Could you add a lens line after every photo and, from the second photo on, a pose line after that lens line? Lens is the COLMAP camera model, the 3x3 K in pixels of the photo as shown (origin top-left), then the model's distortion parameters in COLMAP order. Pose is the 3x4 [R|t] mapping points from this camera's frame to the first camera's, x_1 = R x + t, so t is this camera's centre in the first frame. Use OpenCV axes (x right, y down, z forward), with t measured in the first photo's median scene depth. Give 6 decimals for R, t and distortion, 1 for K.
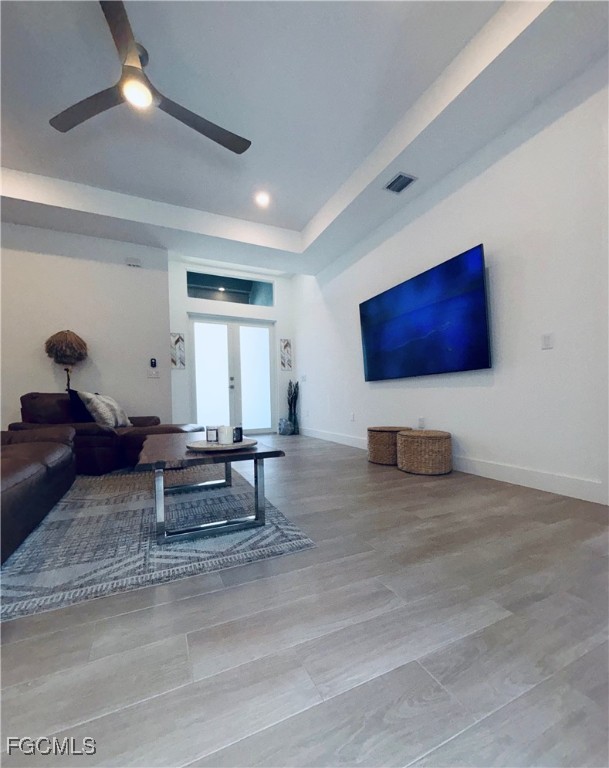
lens RADIAL K [[328.3, 0, 312.3], [0, 328.3, 406.2], [0, 0, 1]] dist [-0.000479, -0.000041]
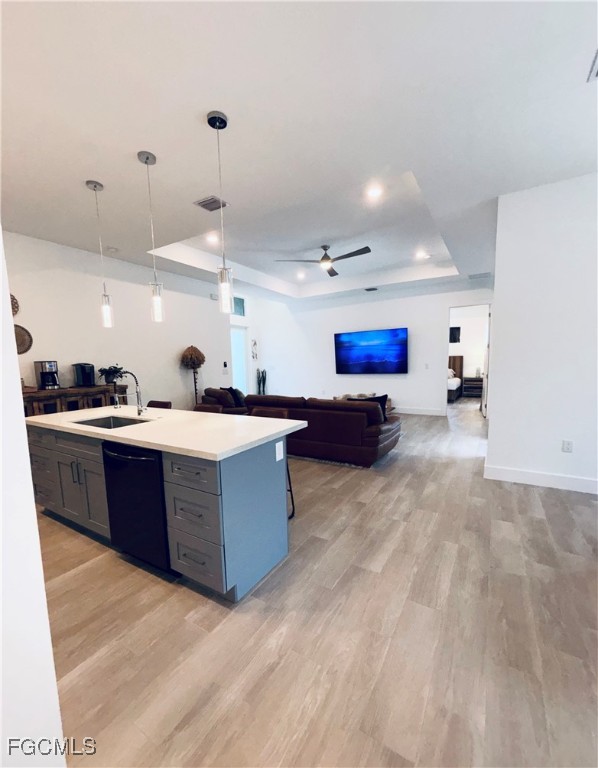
lens RADIAL K [[321.7, 0, 300.7], [0, 321.7, 397.6], [0, 0, 1]] dist [0.000060, -0.000157]
pose [[0.838350, -0.064048, 0.541357, -1.060262], [0.018742, 0.995873, 0.088797, -0.108739], [-0.544811, -0.064297, 0.836090, -0.485146]]
